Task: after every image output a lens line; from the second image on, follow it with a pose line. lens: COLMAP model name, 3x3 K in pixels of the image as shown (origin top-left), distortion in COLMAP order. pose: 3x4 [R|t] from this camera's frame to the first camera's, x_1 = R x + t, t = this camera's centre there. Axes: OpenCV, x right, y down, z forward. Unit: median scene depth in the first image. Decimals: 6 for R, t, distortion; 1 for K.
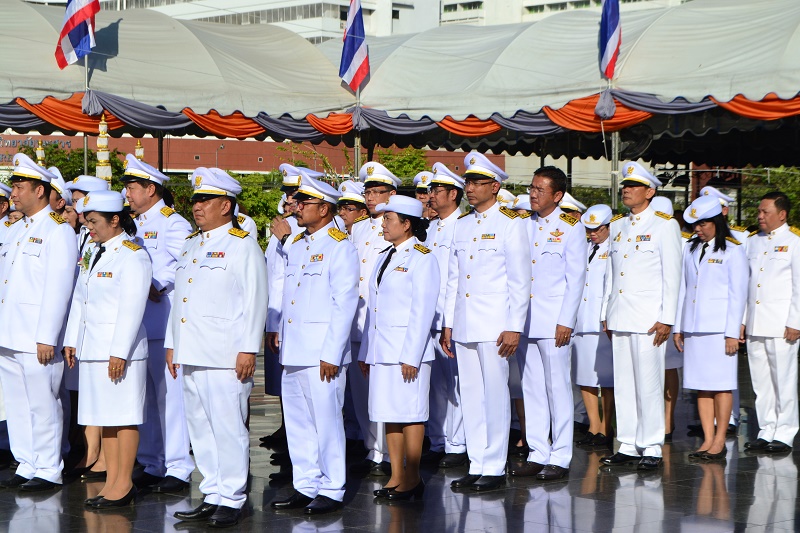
lens RADIAL K [[1827.2, 0, 400.0], [0, 1827.2, 266.5], [0, 0, 1]] dist [0.048758, -0.095808]
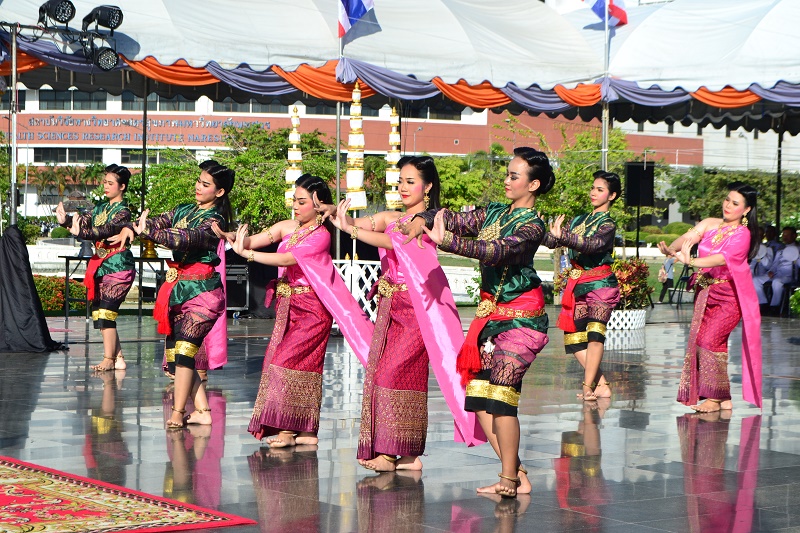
lens RADIAL K [[1827.2, 0, 400.0], [0, 1827.2, 266.5], [0, 0, 1]] dist [0.048758, -0.095808]
pose [[0.994611, 0.015569, -0.102505, -0.033328], [-0.014691, 0.999849, 0.009313, 0.006819], [0.102635, -0.007757, 0.994689, 0.013582]]
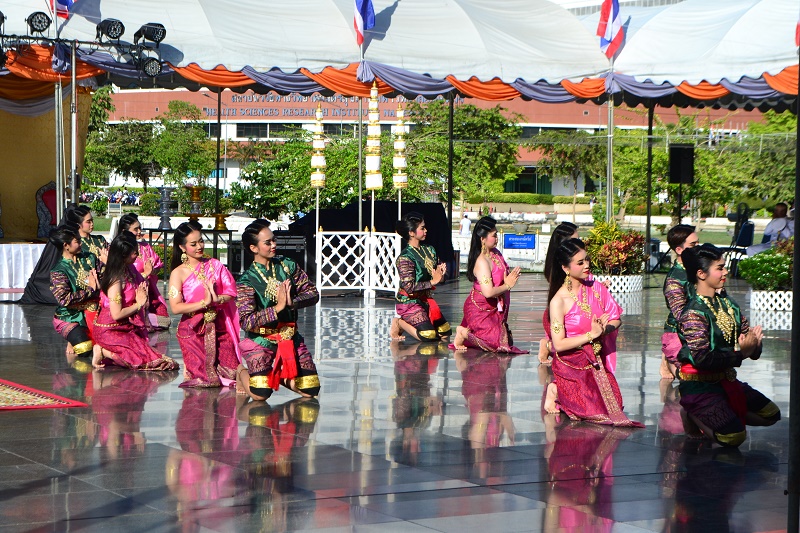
lens RADIAL K [[1827.2, 0, 400.0], [0, 1827.2, 266.5], [0, 0, 1]] dist [0.048758, -0.095808]
pose [[0.975821, 0.019670, -0.217686, 0.104291], [-0.014285, 0.999552, 0.026284, 0.004191], [0.218106, -0.022538, 0.975665, -0.134053]]
